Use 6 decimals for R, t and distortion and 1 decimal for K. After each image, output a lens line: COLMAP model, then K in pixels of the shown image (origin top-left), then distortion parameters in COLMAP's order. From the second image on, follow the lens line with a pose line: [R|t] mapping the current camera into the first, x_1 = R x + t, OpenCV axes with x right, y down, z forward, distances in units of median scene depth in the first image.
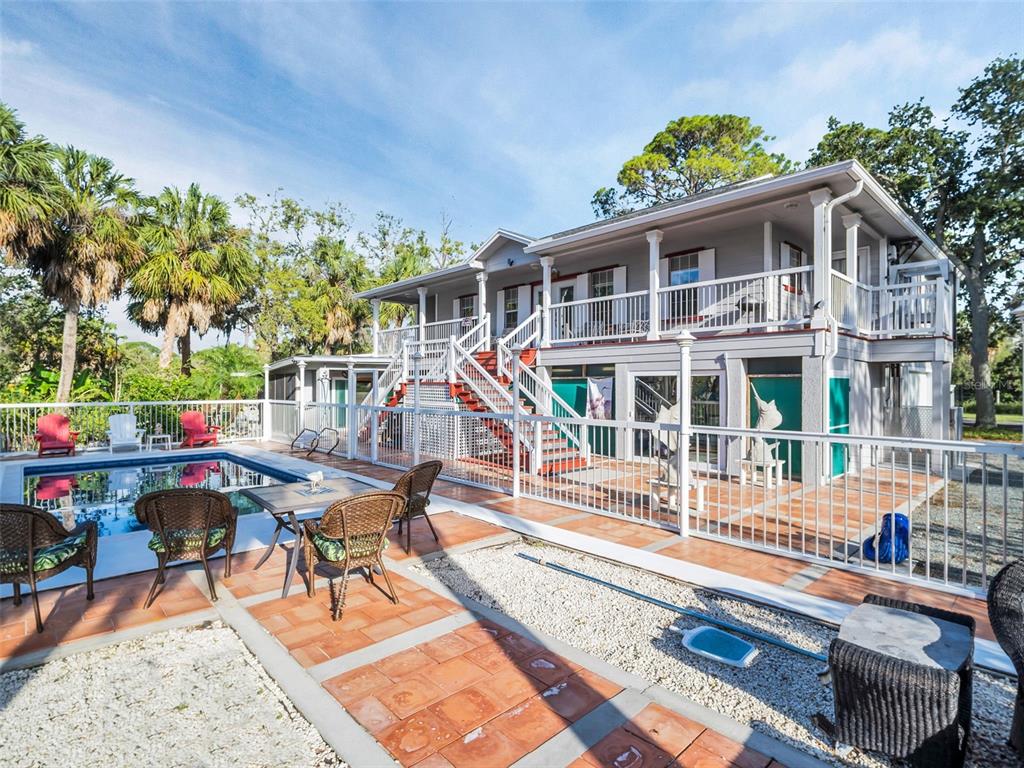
lens RADIAL K [[524.5, 0, 511.5], [0, 524.5, 379.1], [0, 0, 1]] dist [0.000046, 0.000103]
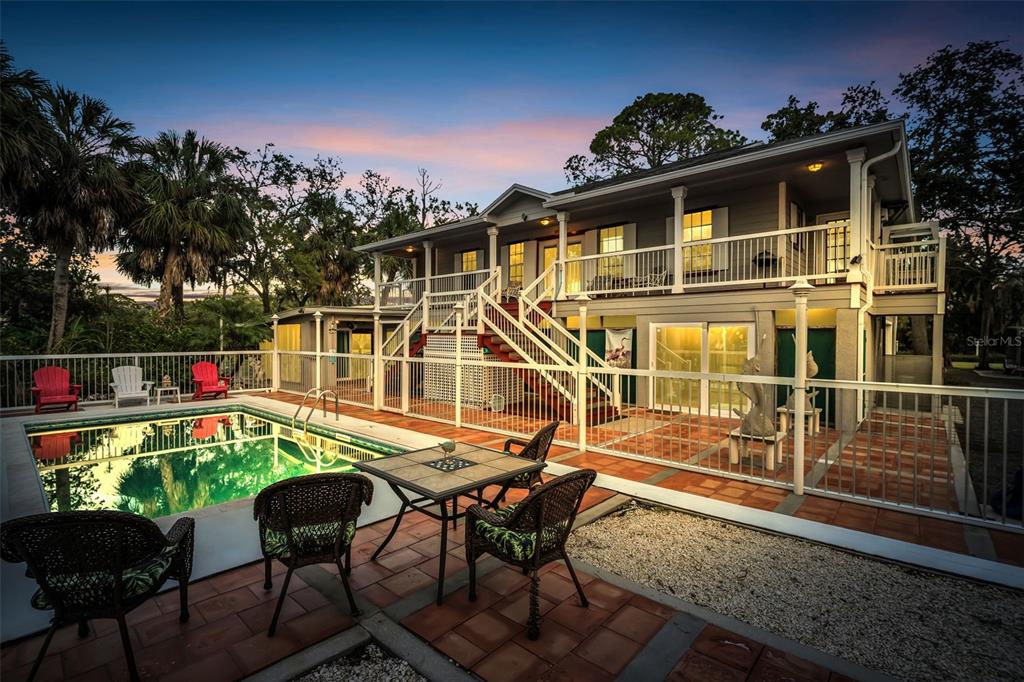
lens RADIAL K [[466.4, 0, 512.0], [0, 466.4, 341.0], [0, 0, 1]] dist [-0.004143, -0.000503]
pose [[0.995872, -0.001417, 0.090763, -0.102216], [-0.000756, 0.999714, 0.023893, -0.000468], [-0.090771, -0.023863, 0.995586, 0.076804]]
